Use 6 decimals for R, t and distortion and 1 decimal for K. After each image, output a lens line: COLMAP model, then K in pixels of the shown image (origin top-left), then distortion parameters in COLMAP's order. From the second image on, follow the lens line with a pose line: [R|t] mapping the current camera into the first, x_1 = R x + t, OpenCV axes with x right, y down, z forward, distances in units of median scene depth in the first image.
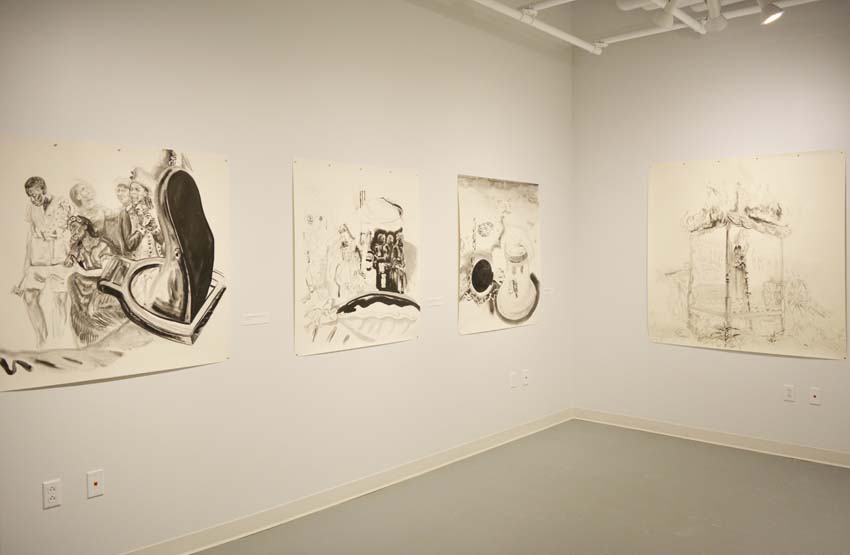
lens RADIAL K [[672.6, 0, 423.6], [0, 672.6, 278.0], [0, 0, 1]] dist [-0.006328, 0.002567]
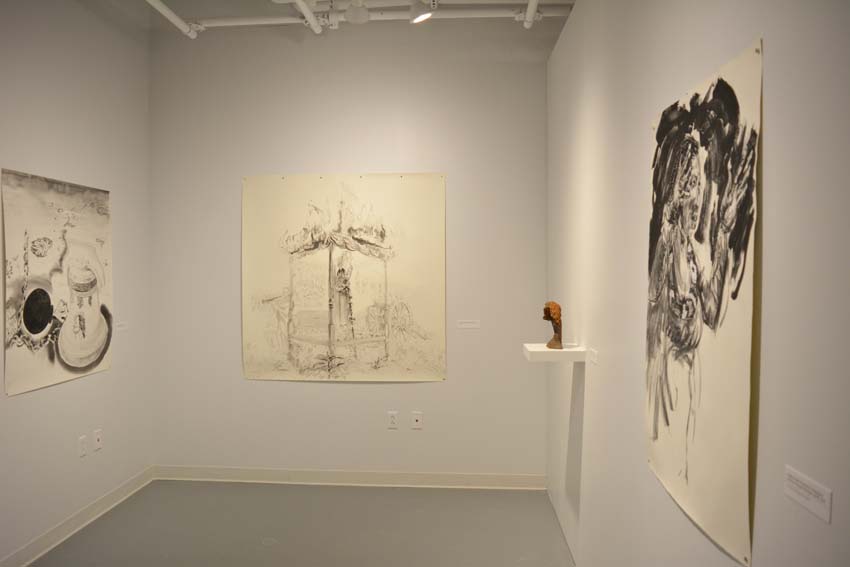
lens RADIAL K [[700.9, 0, 424.4], [0, 700.9, 276.1], [0, 0, 1]] dist [-0.056535, -0.004039]
pose [[0.795873, -0.008410, 0.605406, -0.028939], [0.032095, 0.999084, -0.028313, -0.006419], [-0.604613, 0.041964, 0.795413, 0.151547]]
